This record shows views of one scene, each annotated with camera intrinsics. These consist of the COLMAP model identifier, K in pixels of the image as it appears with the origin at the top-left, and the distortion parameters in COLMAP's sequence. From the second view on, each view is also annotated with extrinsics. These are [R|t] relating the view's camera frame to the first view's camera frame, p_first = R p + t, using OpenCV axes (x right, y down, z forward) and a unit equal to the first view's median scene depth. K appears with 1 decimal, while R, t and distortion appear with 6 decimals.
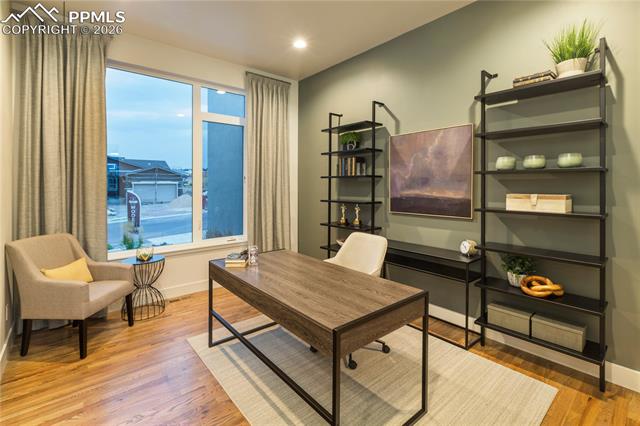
lens RADIAL K [[290.0, 0, 318.9], [0, 290.0, 187.8], [0, 0, 1]] dist [0.001875, 0.000290]
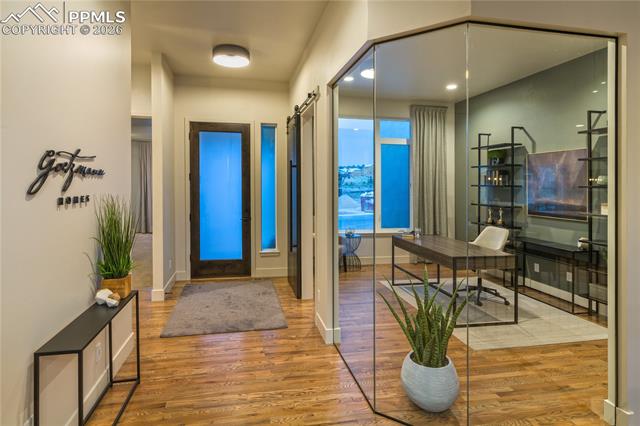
lens RADIAL K [[359.8, 0, 320.0], [0, 359.8, 159.8], [0, 0, 1]] dist [-0.000635, -0.000147]
pose [[0.885519, -0.021345, -0.464113, 0.174353], [-0.014745, 0.997150, -0.073993, -0.026076], [0.464370, 0.072366, 0.882680, -0.796564]]
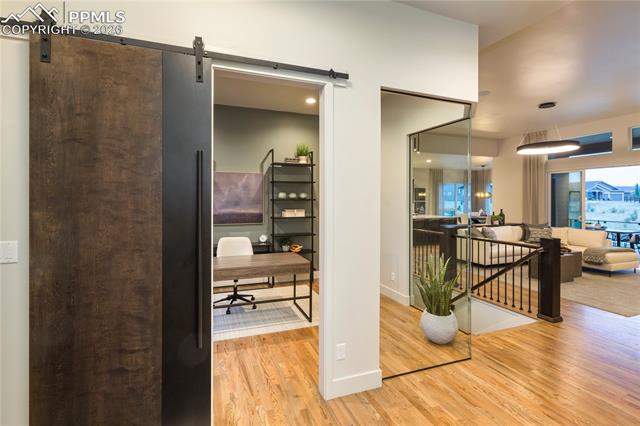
lens RADIAL K [[299.6, 0, 319.4], [0, 299.6, 201.7], [0, 0, 1]] dist [0.000075, -0.000236]
pose [[0.336162, -0.009902, 0.941752, -0.963756], [0.002746, 0.999951, 0.009534, -0.043005], [-0.941800, -0.000619, 0.336173, -0.005886]]
